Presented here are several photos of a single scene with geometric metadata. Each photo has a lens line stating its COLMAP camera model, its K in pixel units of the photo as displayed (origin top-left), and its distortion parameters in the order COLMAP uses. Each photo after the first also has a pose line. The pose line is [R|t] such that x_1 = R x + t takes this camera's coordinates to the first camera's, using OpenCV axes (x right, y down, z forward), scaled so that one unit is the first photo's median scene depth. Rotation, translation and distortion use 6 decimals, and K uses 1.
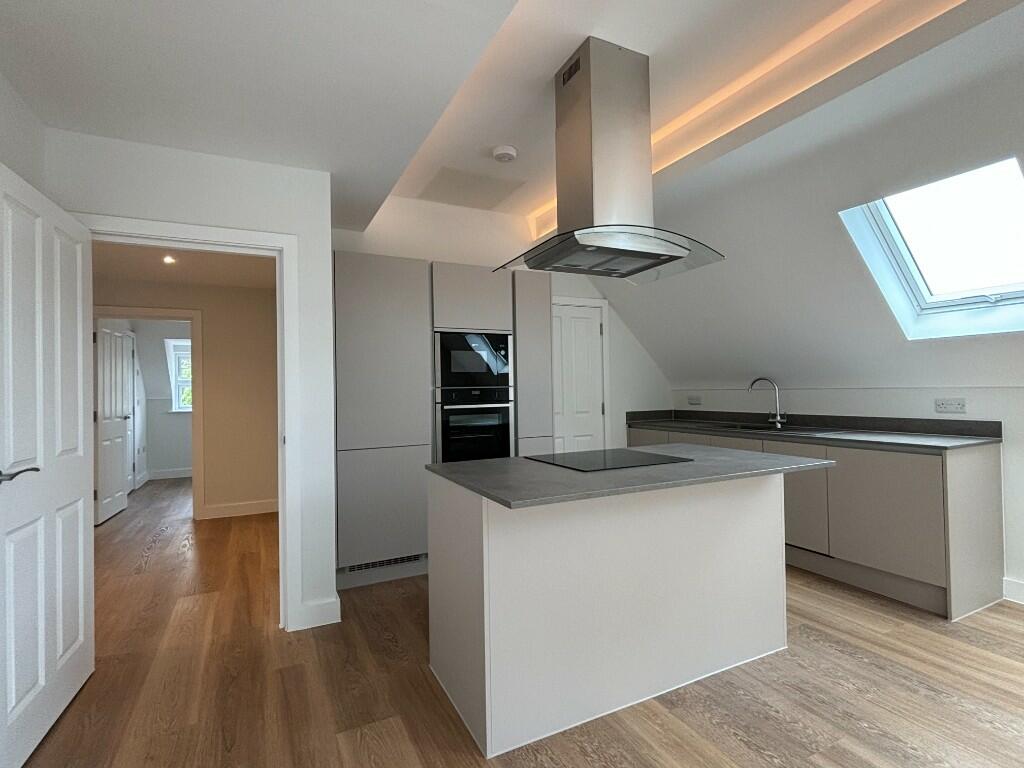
lens RADIAL K [[499.8, 0, 507.7], [0, 499.8, 383.1], [0, 0, 1]] dist [0.007103, 0.000866]
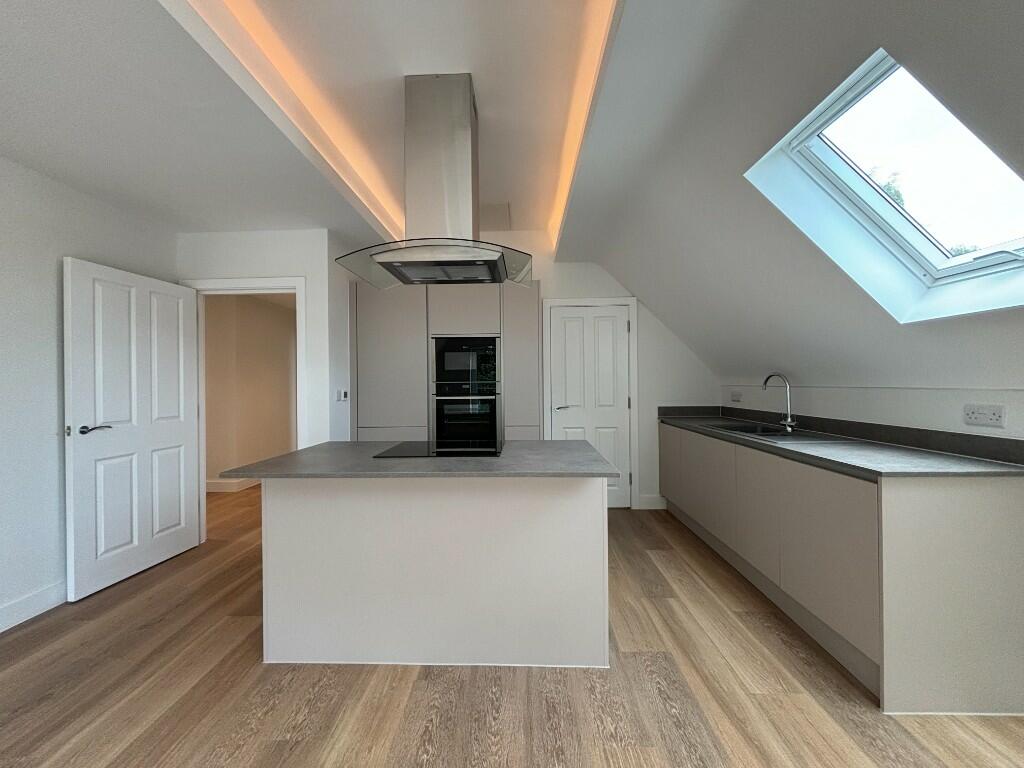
lens RADIAL K [[411.5, 0, 509.3], [0, 411.5, 383.2], [0, 0, 1]] dist [0.002739, -0.000081]
pose [[0.880867, 0.010016, -0.473258, 0.558962], [0.000008, 0.999776, 0.021172, -0.011054], [0.473364, -0.018654, 0.880669, 0.188752]]
